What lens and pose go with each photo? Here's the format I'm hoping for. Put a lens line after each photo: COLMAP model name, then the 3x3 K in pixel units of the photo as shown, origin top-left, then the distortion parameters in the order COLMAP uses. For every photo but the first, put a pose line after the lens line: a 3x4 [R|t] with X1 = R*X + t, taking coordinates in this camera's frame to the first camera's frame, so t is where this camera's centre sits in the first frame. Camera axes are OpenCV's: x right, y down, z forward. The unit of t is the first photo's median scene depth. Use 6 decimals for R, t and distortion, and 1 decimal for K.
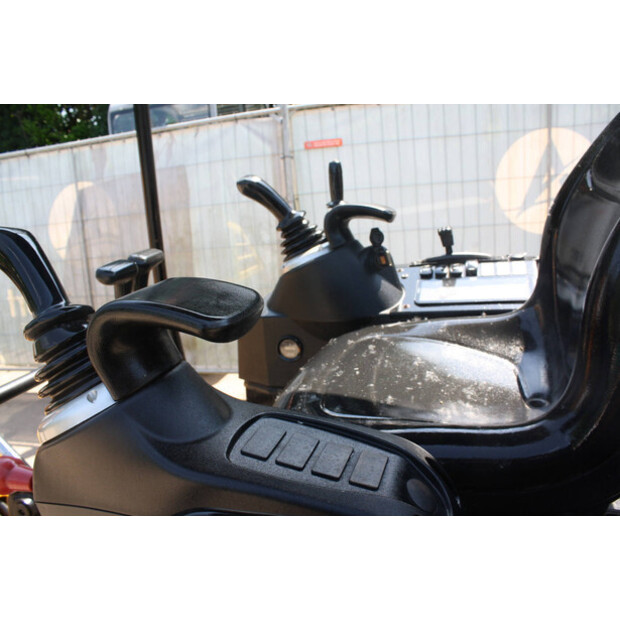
lens RADIAL K [[516.4, 0, 301.5], [0, 516.4, 325.3], [0, 0, 1]] dist [-0.166355, 0.138541]
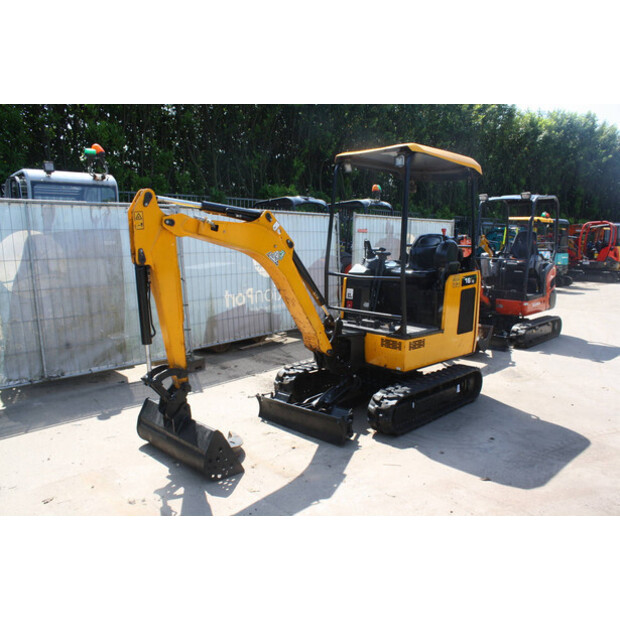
lens RADIAL K [[516.4, 0, 313.2], [0, 516.4, 322.2], [0, 0, 1]] dist [-0.166355, 0.138541]
pose [[0.469732, -0.036090, 0.882071, -1.397855], [0.208266, 0.975492, -0.070996, 0.207146], [-0.857891, 0.217055, 0.465737, -0.179585]]
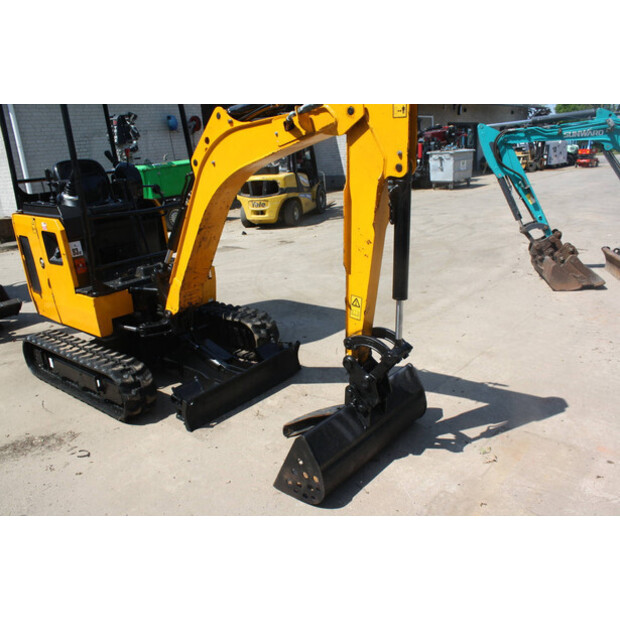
lens RADIAL K [[516.4, 0, 312.6], [0, 516.4, 313.2], [0, 0, 1]] dist [-0.166355, 0.138541]
pose [[-0.903587, 0.039153, 0.426612, -0.869437], [0.274689, 0.817120, 0.506815, -0.227602], [-0.328750, 0.575137, -0.749094, 1.078449]]
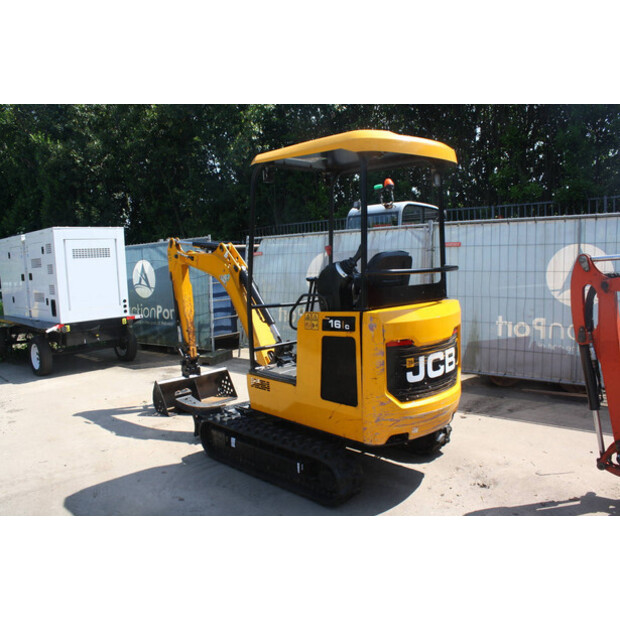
lens RADIAL K [[516.4, 0, 310.1], [0, 516.4, 327.0], [0, 0, 1]] dist [-0.166355, 0.138541]
pose [[0.882095, 0.135081, -0.451288, 0.454887], [-0.192872, 0.977590, -0.084374, 0.175686], [0.429777, 0.161467, 0.888381, -0.765193]]
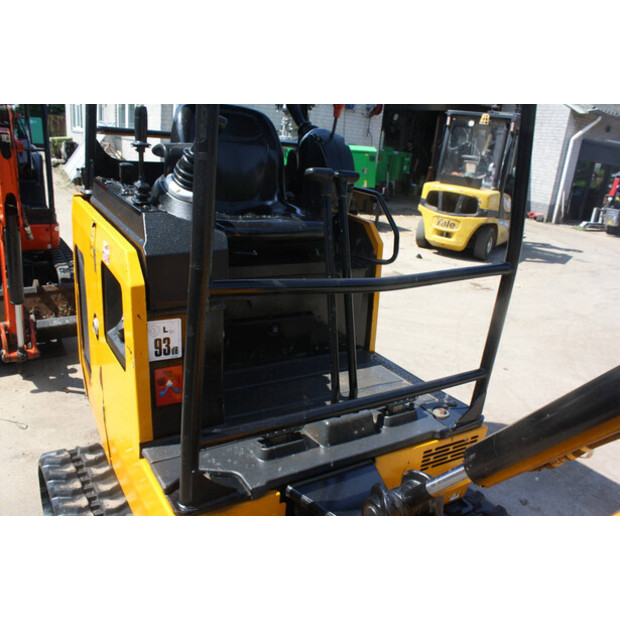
lens RADIAL K [[516.4, 0, 309.1], [0, 516.4, 316.9], [0, 0, 1]] dist [-0.166355, 0.138541]
pose [[-0.769232, -0.177745, 0.613750, -0.312360], [0.174946, 0.865241, 0.469843, -0.121844], [-0.614554, 0.468791, -0.634475, 0.564406]]
